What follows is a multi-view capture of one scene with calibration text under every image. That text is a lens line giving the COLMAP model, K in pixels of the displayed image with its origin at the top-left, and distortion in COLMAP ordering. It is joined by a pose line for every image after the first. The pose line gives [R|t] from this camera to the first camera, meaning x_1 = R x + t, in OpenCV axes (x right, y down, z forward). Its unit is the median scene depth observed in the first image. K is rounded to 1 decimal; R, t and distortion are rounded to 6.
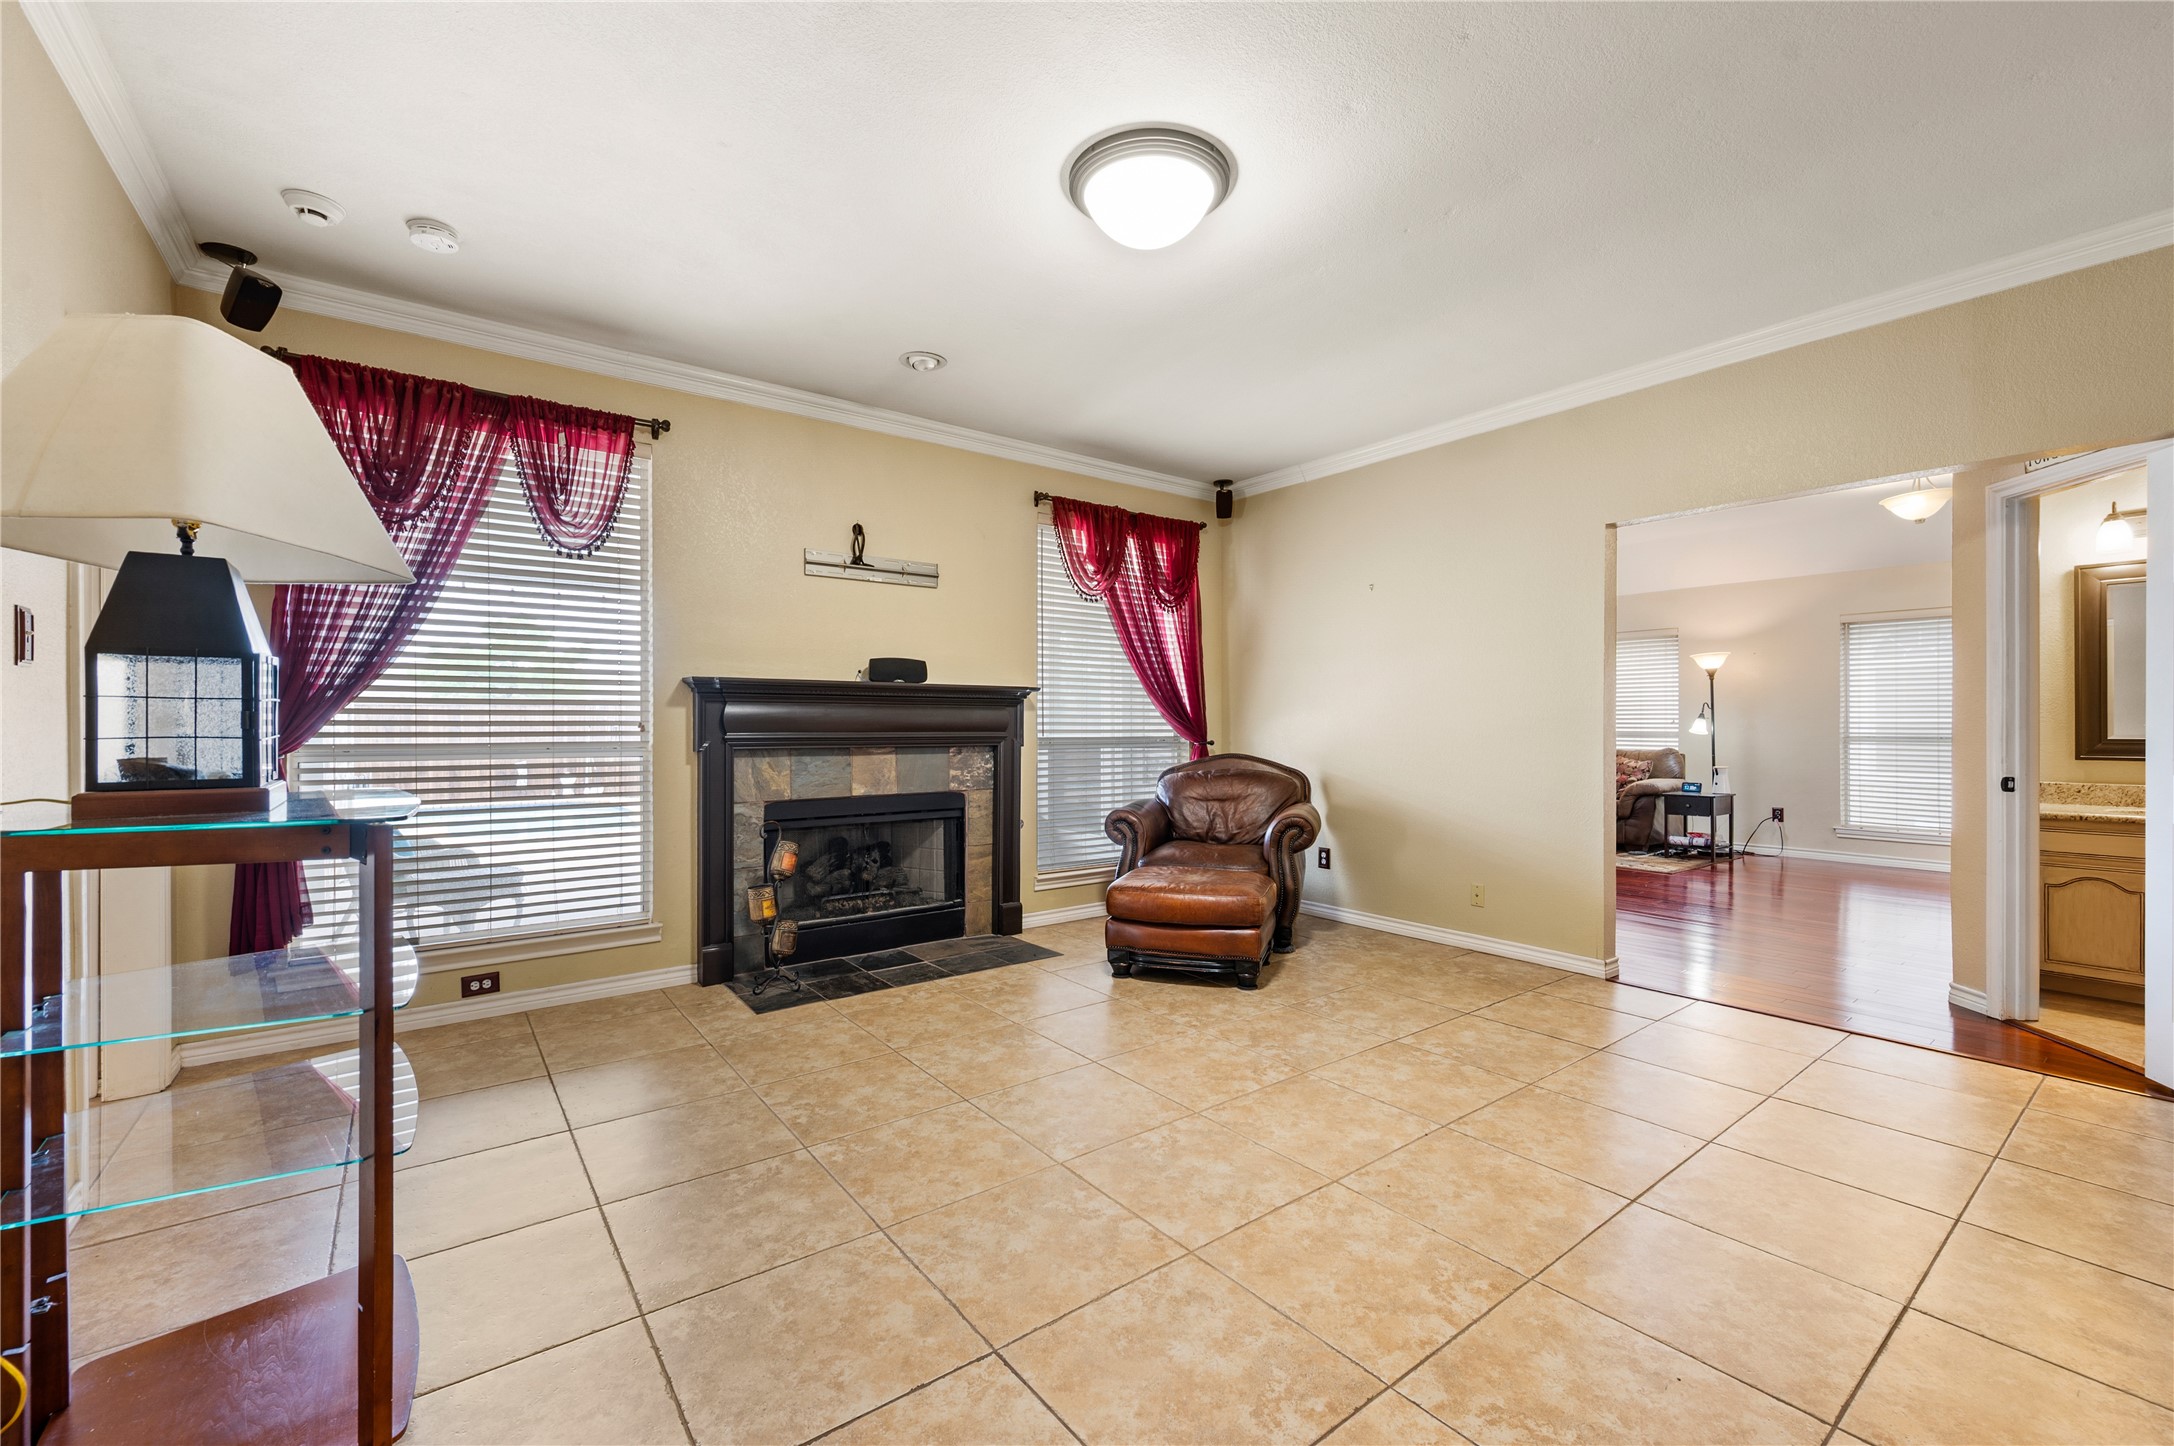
lens RADIAL K [[869.5, 0, 1087.0], [0, 869.5, 723.0], [0, 0, 1]] dist [0.000236, -0.000036]
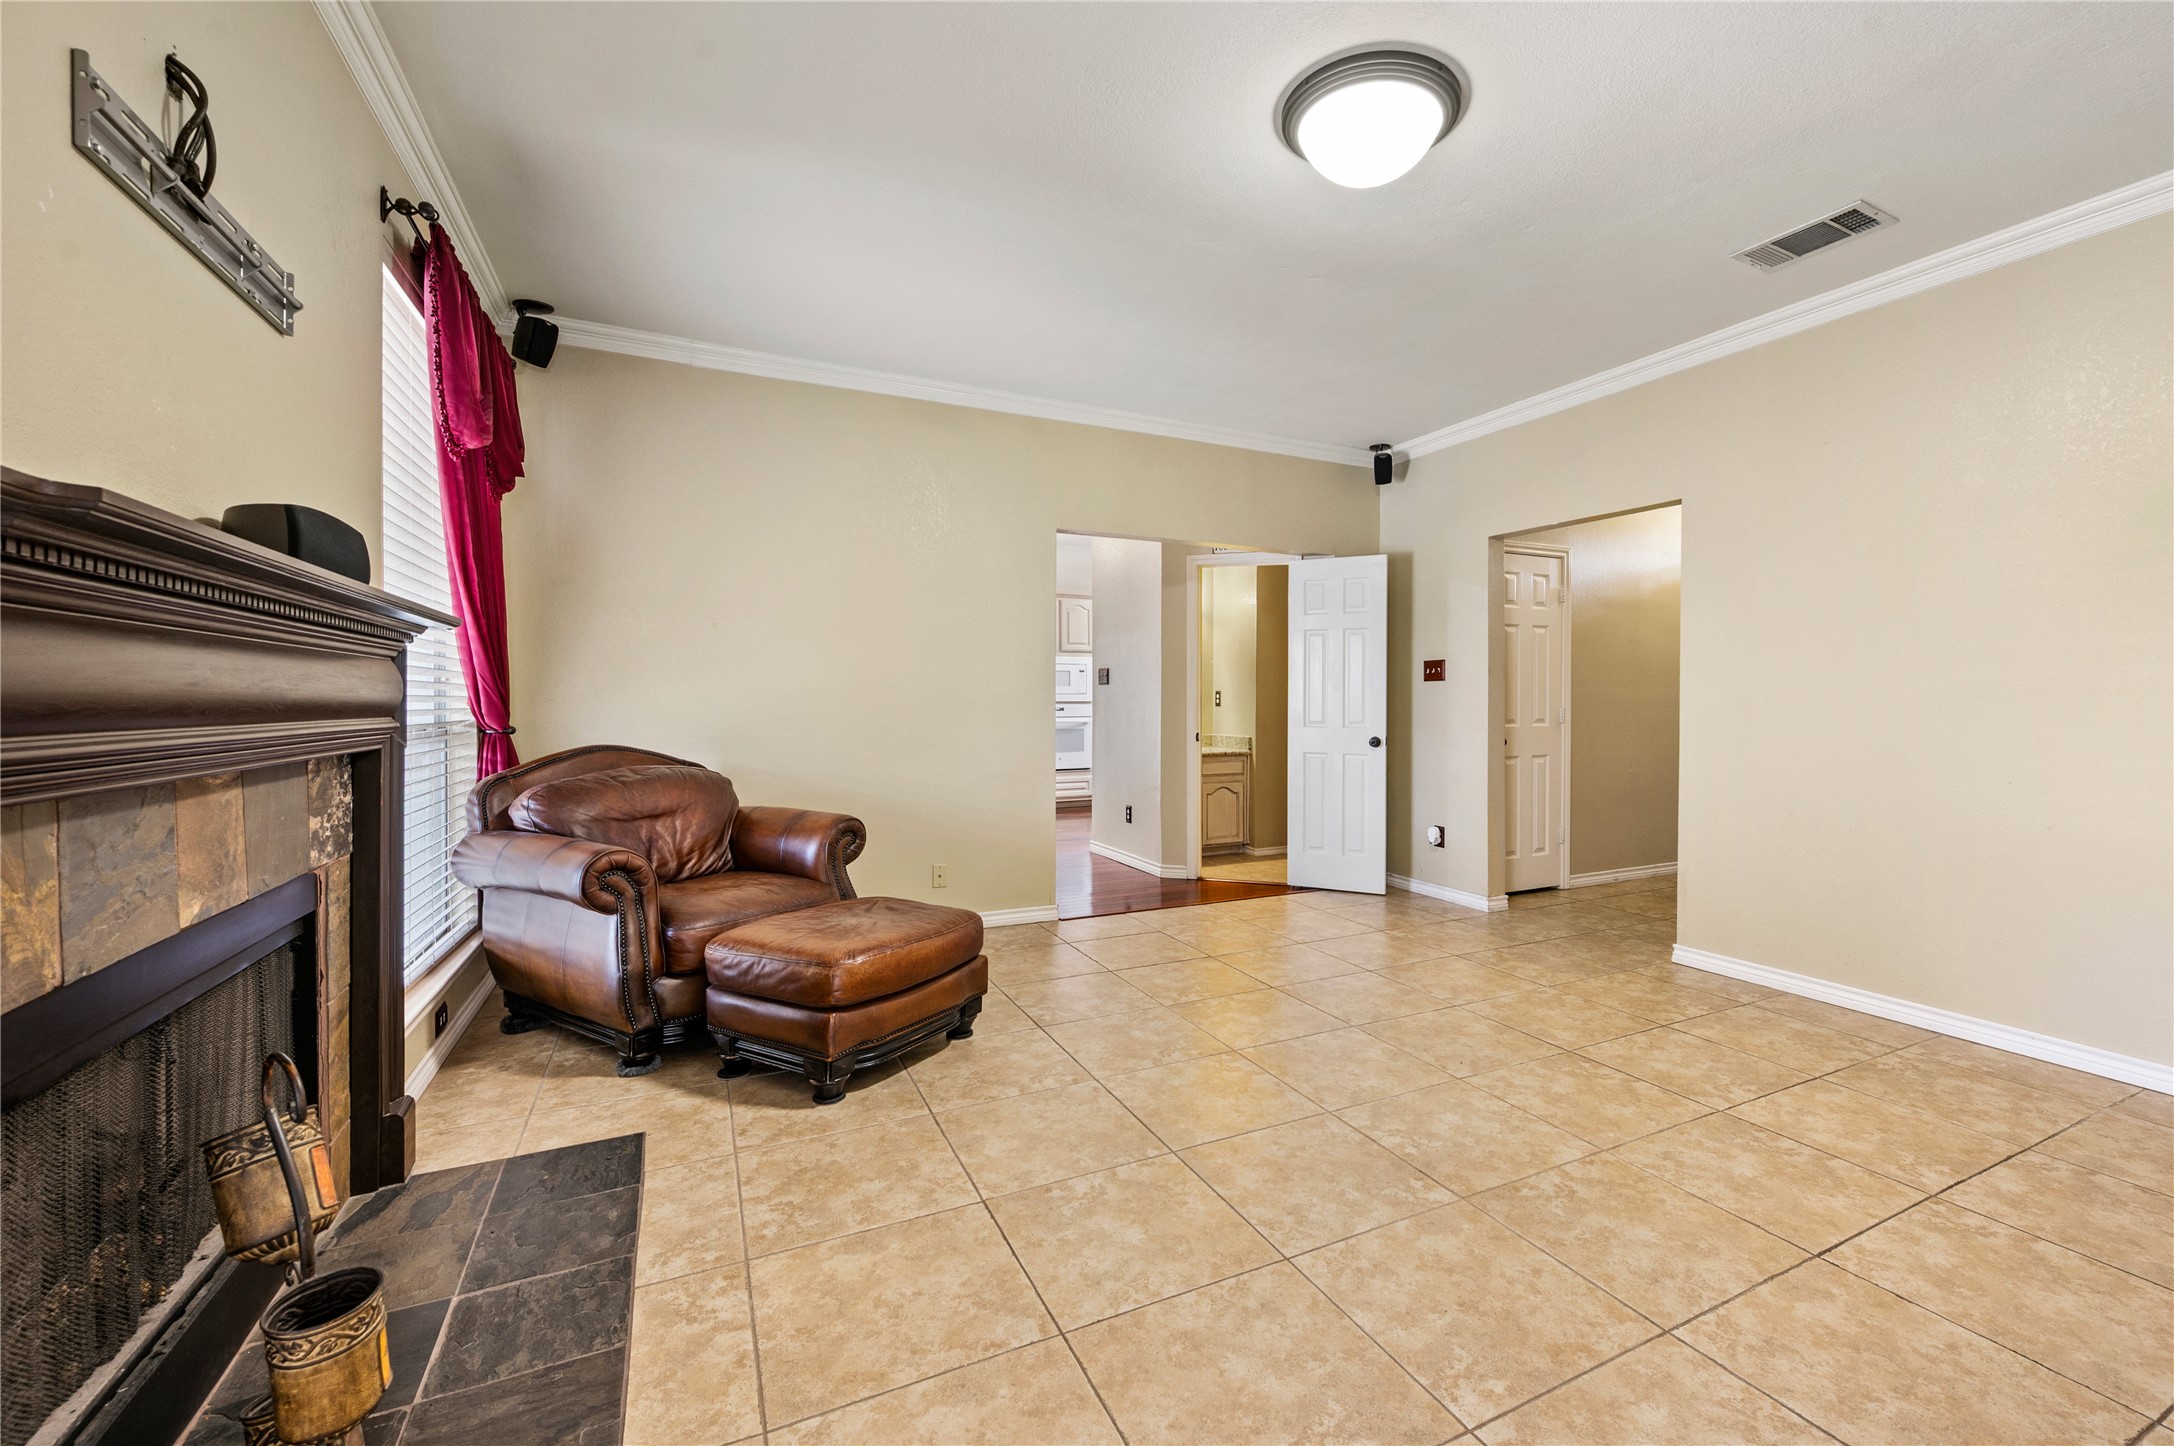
lens RADIAL K [[907.1, 0, 1151.5], [0, 907.1, 707.9], [0, 0, 1]] dist [0.001377, -0.000001]
pose [[0.184105, -0.008147, 0.982873, -0.603220], [-0.005217, 0.999943, 0.009266, -0.000957], [-0.982893, -0.006834, 0.184052, 0.693525]]
